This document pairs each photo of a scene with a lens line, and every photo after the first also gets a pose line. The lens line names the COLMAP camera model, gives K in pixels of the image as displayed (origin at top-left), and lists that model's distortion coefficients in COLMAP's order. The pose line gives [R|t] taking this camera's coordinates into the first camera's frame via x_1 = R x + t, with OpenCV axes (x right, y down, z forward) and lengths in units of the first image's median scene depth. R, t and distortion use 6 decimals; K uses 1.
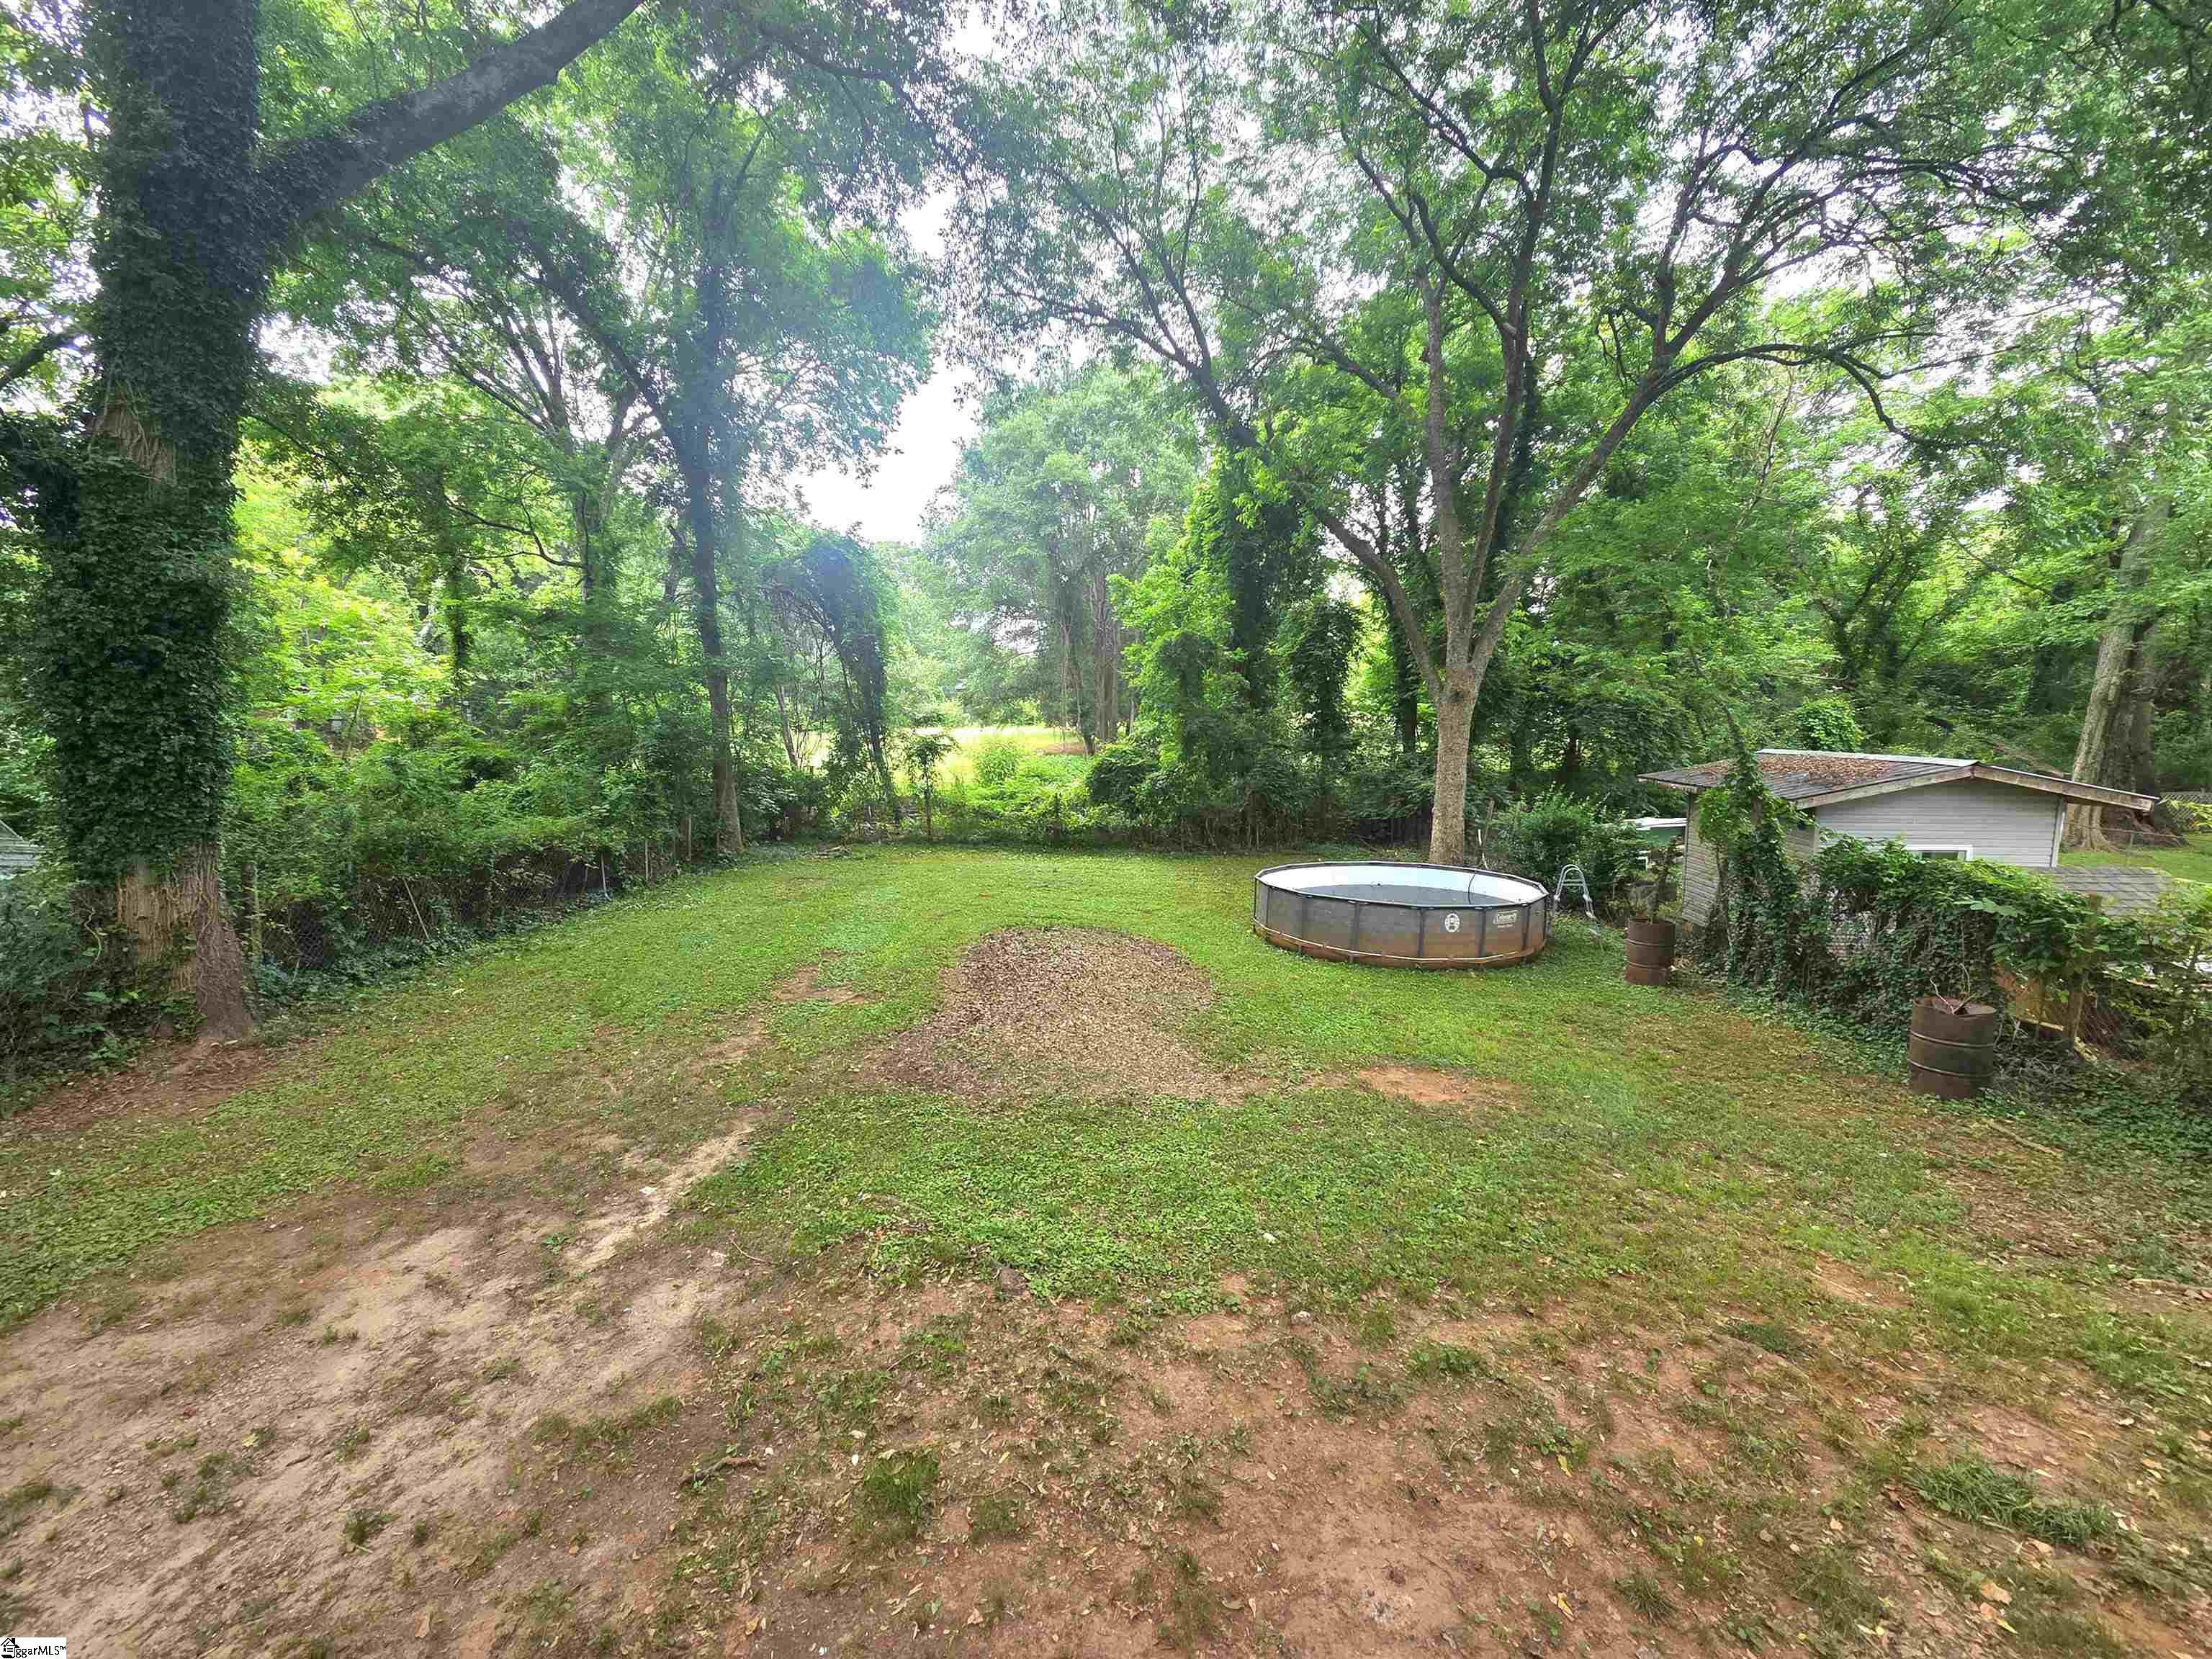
lens RADIAL K [[893.2, 0, 1101.8], [0, 893.2, 826.5], [0, 0, 1]] dist [-0.001419, -0.000852]
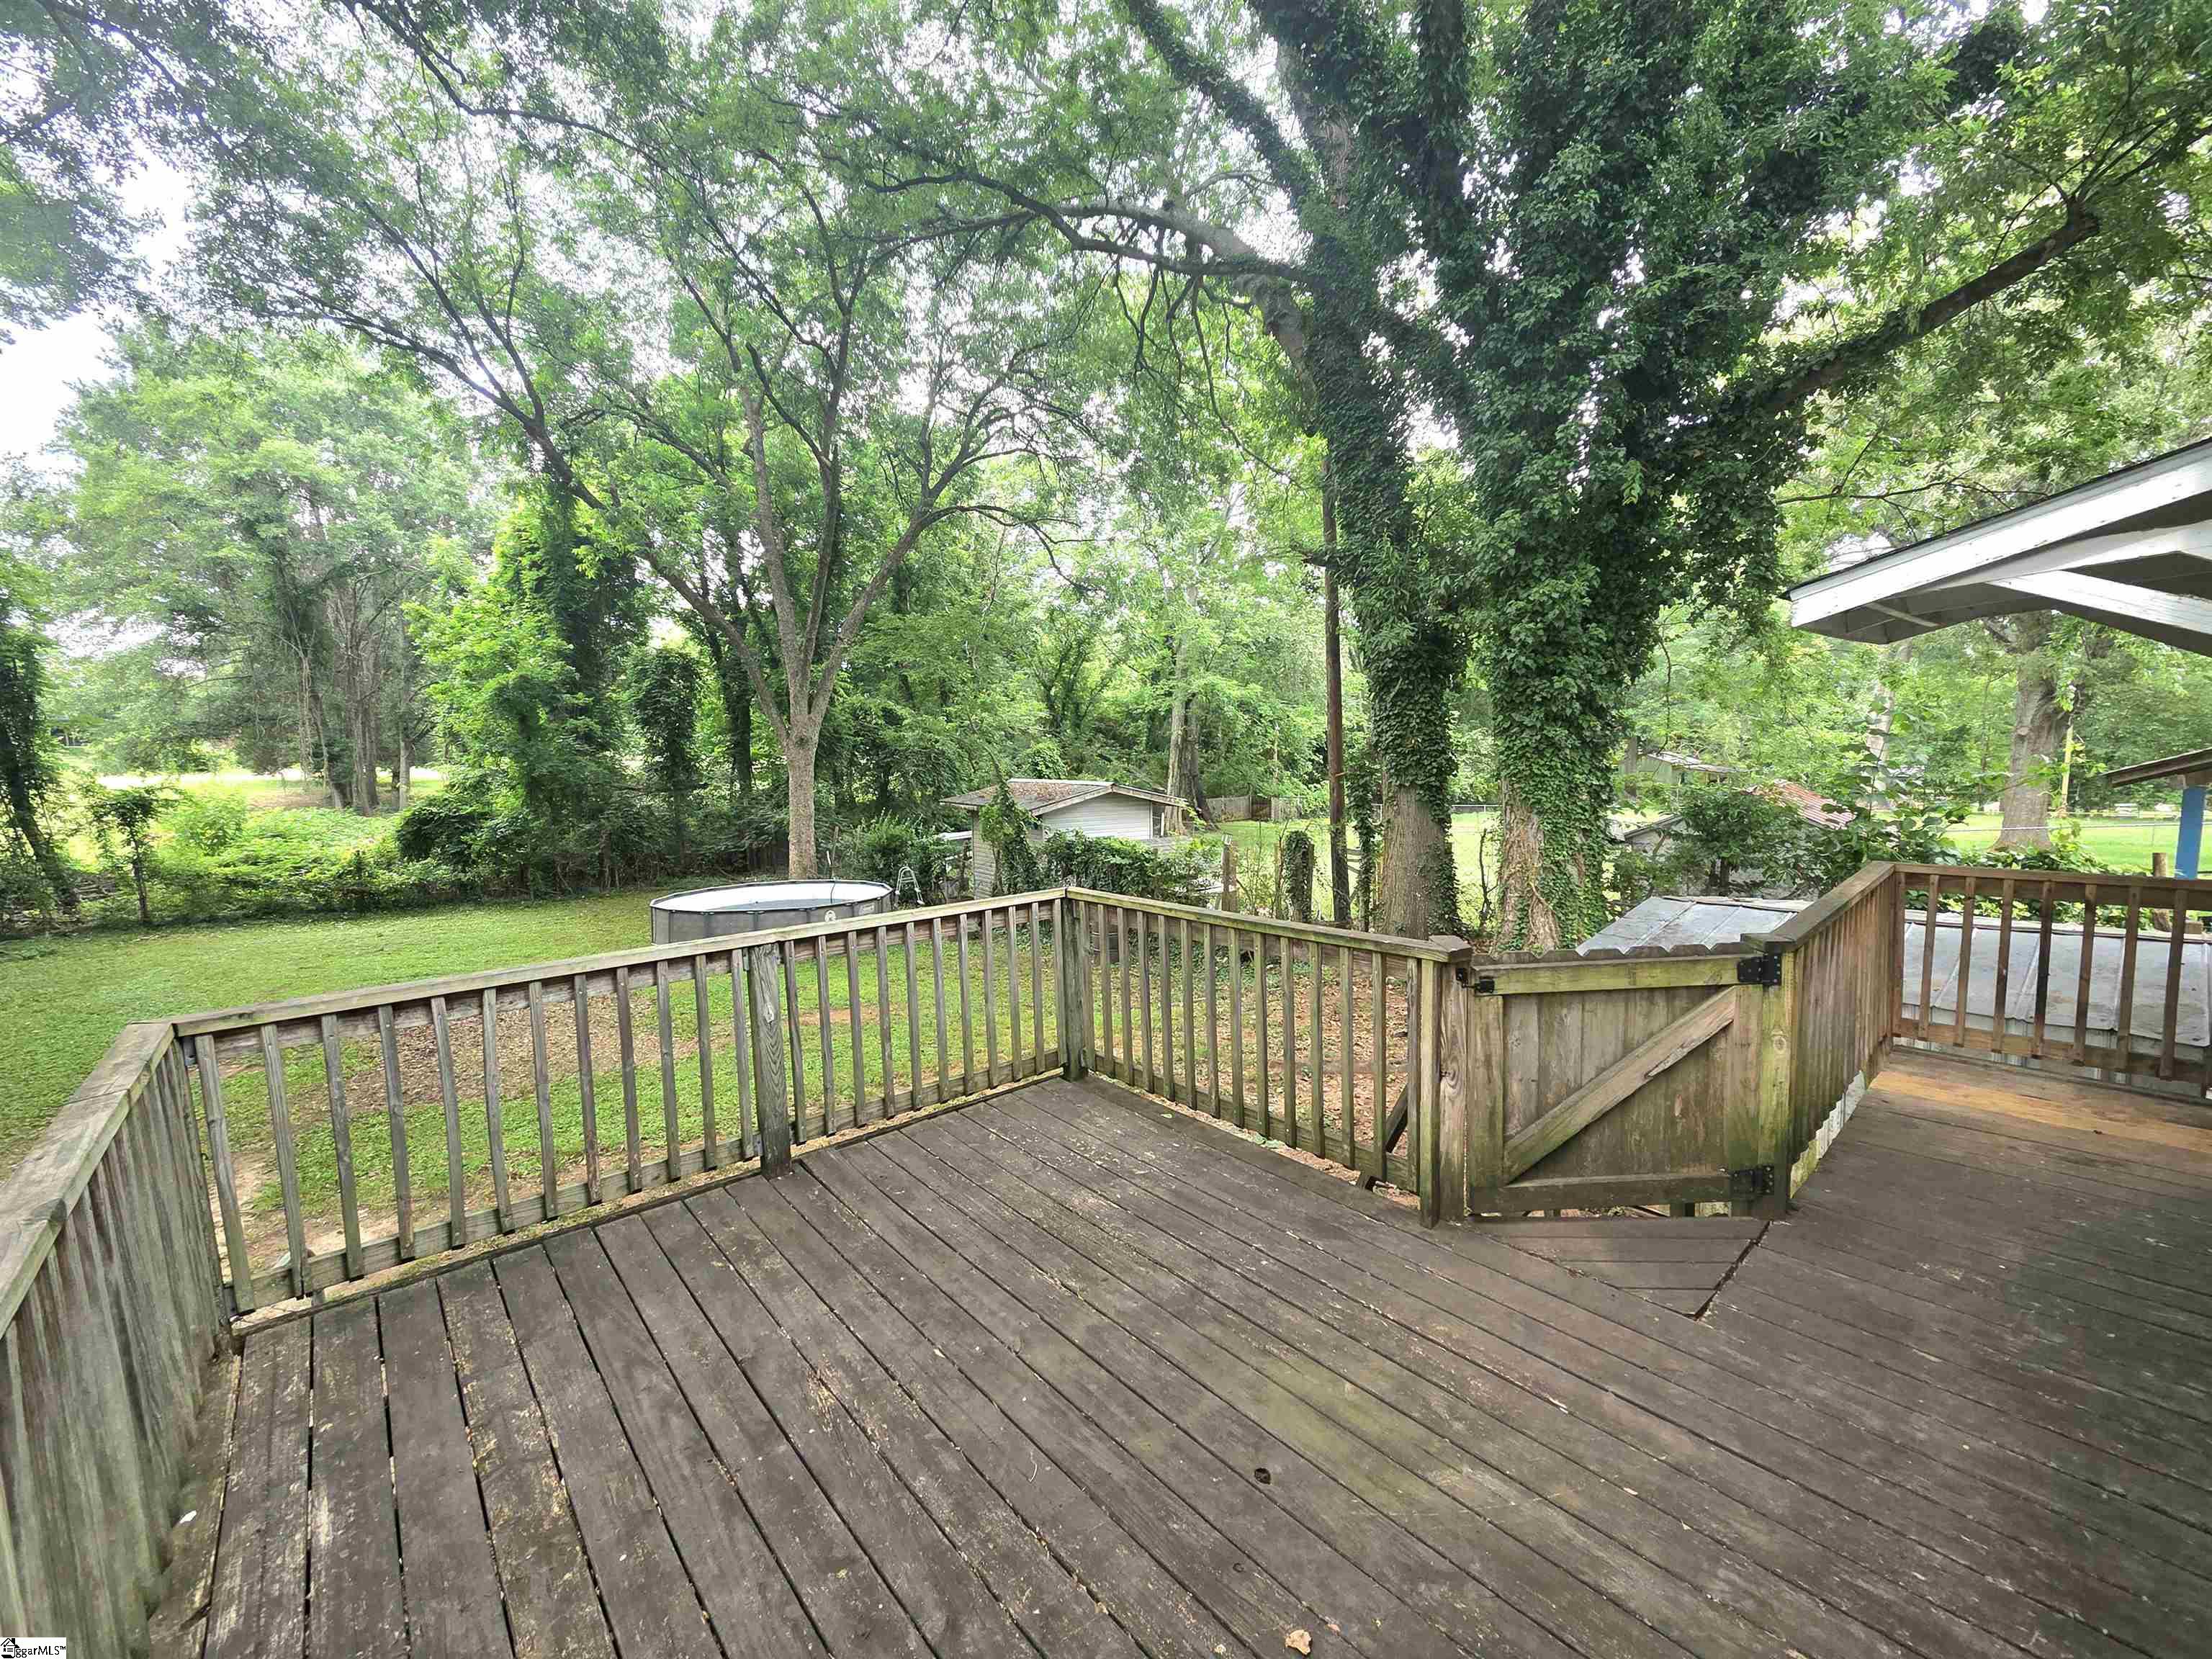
lens RADIAL K [[893.2, 0, 1105.6], [0, 893.2, 821.8], [0, 0, 1]] dist [-0.001419, -0.000852]
pose [[0.736539, -0.056926, 0.673995, -0.096870], [0.089056, 0.995939, -0.013202, 0.011400], [-0.670507, 0.069748, 0.738618, -0.128046]]
